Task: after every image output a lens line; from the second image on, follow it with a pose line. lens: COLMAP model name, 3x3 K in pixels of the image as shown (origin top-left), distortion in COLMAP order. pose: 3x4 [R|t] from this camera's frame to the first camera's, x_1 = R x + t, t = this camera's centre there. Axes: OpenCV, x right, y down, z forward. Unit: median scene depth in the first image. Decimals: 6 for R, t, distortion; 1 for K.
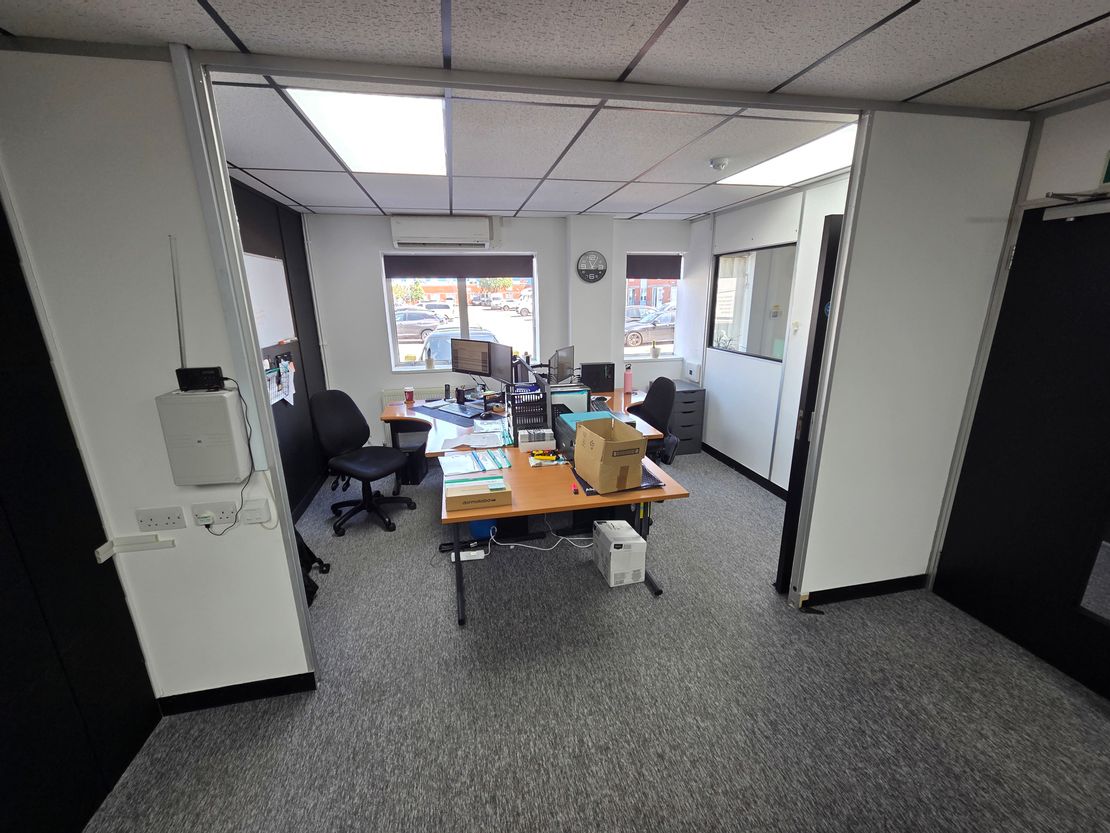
lens RADIAL K [[456.3, 0, 552.1], [0, 456.3, 419.9], [0, 0, 1]] dist [-0.002370, -0.000041]
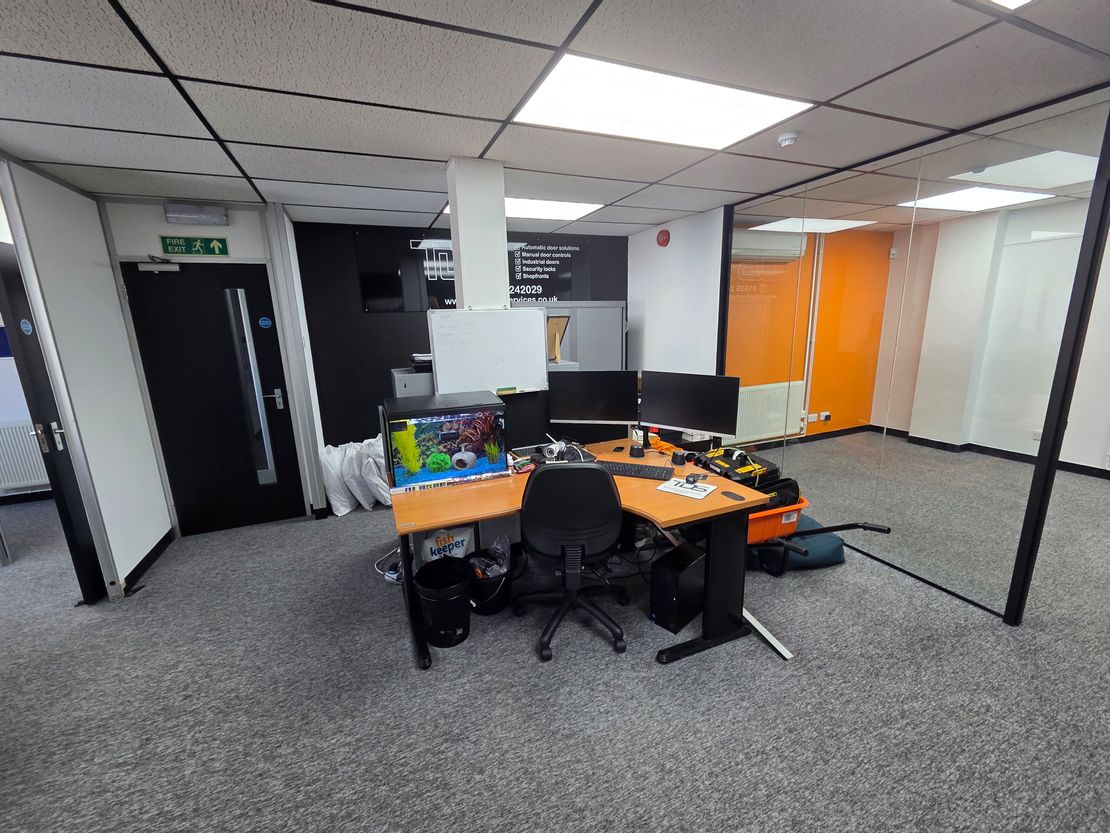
lens RADIAL K [[456.3, 0, 553.7], [0, 456.3, 418.8], [0, 0, 1]] dist [-0.002370, -0.000041]
pose [[-0.192786, -0.189791, 0.962711, -0.707928], [0.288953, 0.926631, 0.240542, 0.057851], [-0.937731, 0.324551, -0.123801, 0.030966]]
